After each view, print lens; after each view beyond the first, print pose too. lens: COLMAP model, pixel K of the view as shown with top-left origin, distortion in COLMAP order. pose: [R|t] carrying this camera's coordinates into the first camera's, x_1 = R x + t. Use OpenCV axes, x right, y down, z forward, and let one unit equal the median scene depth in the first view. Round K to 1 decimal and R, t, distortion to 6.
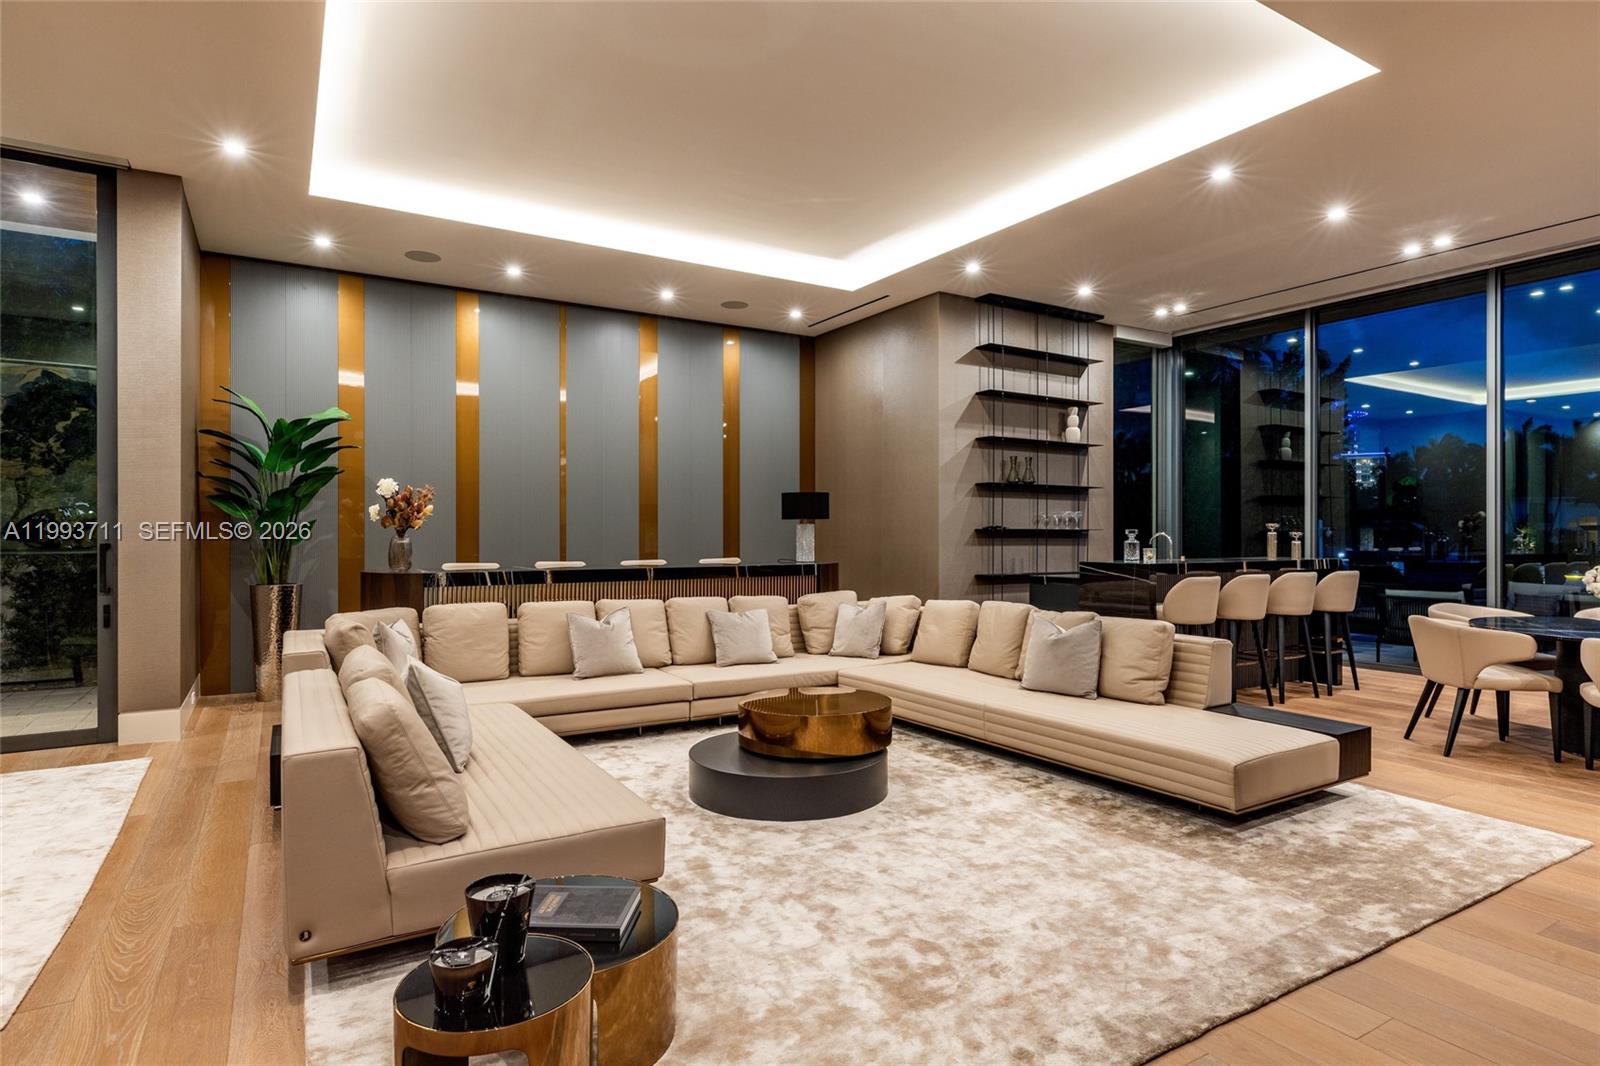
lens RADIAL K [[873.9, 0, 800.9], [0, 873.9, 531.6], [0, 0, 1]] dist [-0.002318, 0.002678]
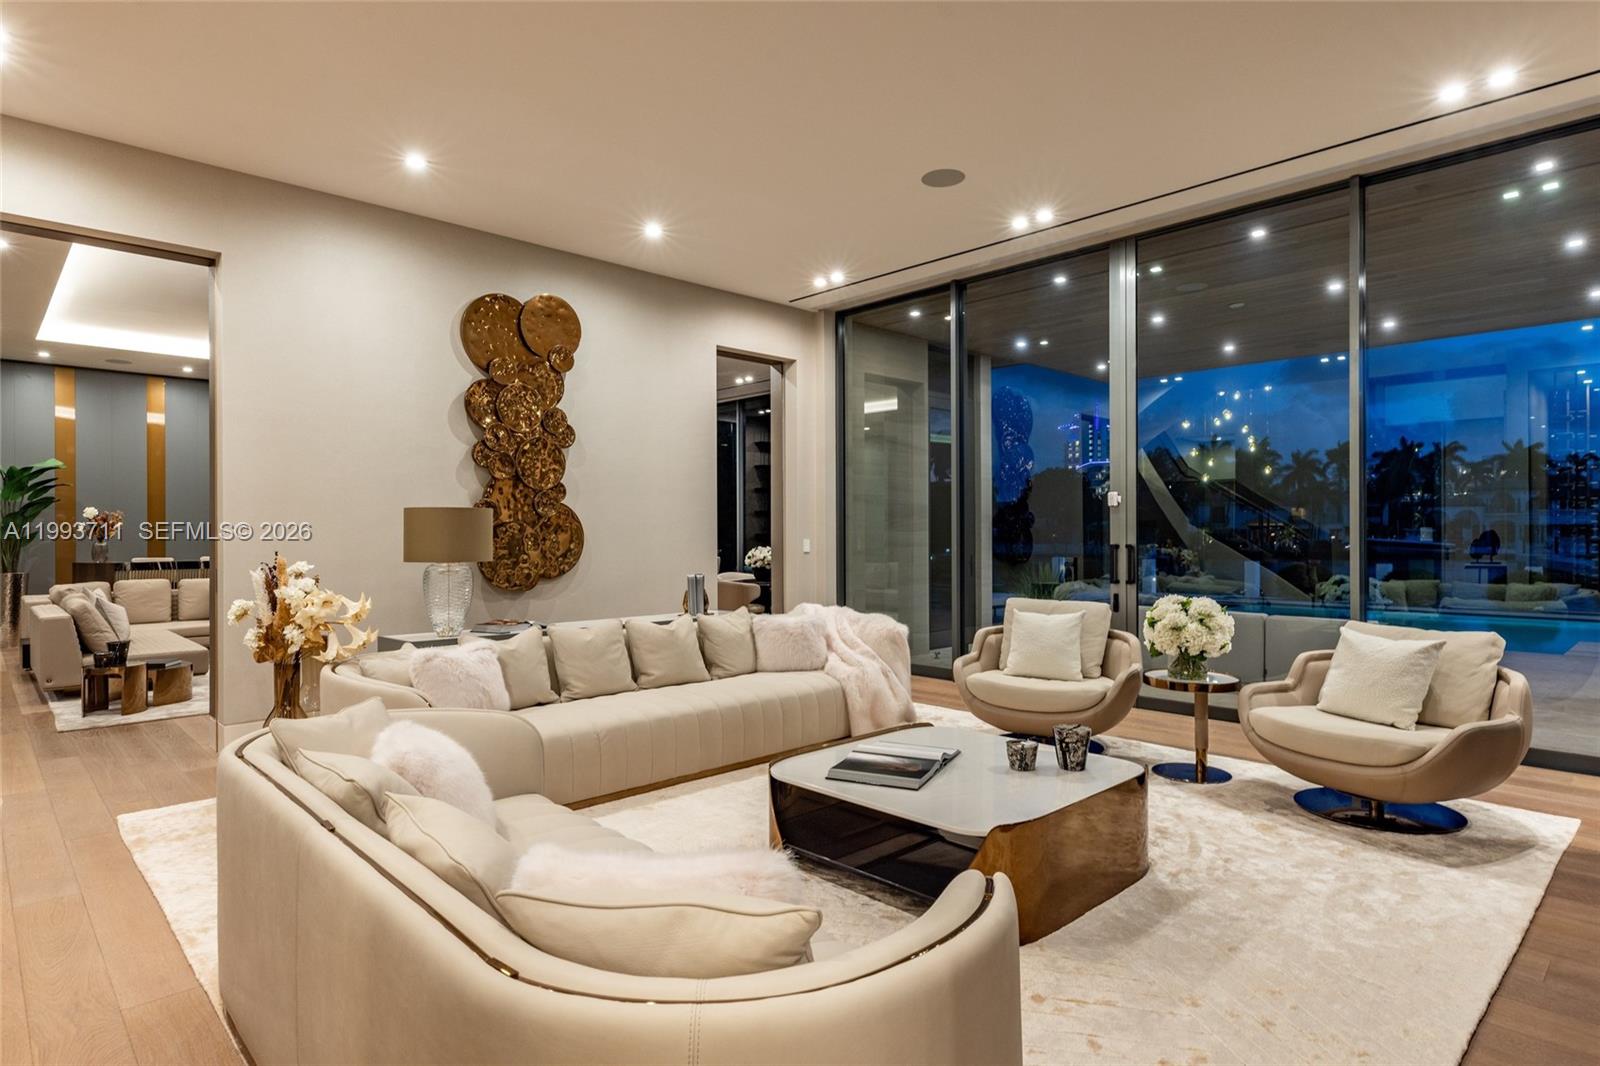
lens RADIAL K [[873.9, 0, 801.0], [0, 873.9, 535.5], [0, 0, 1]] dist [-0.002318, 0.002678]
pose [[0.974659, -0.005290, 0.223635, 0.489955], [0.005459, 0.999985, -0.000139, 0.001929], [-0.223631, 0.001356, 0.974673, -0.958071]]
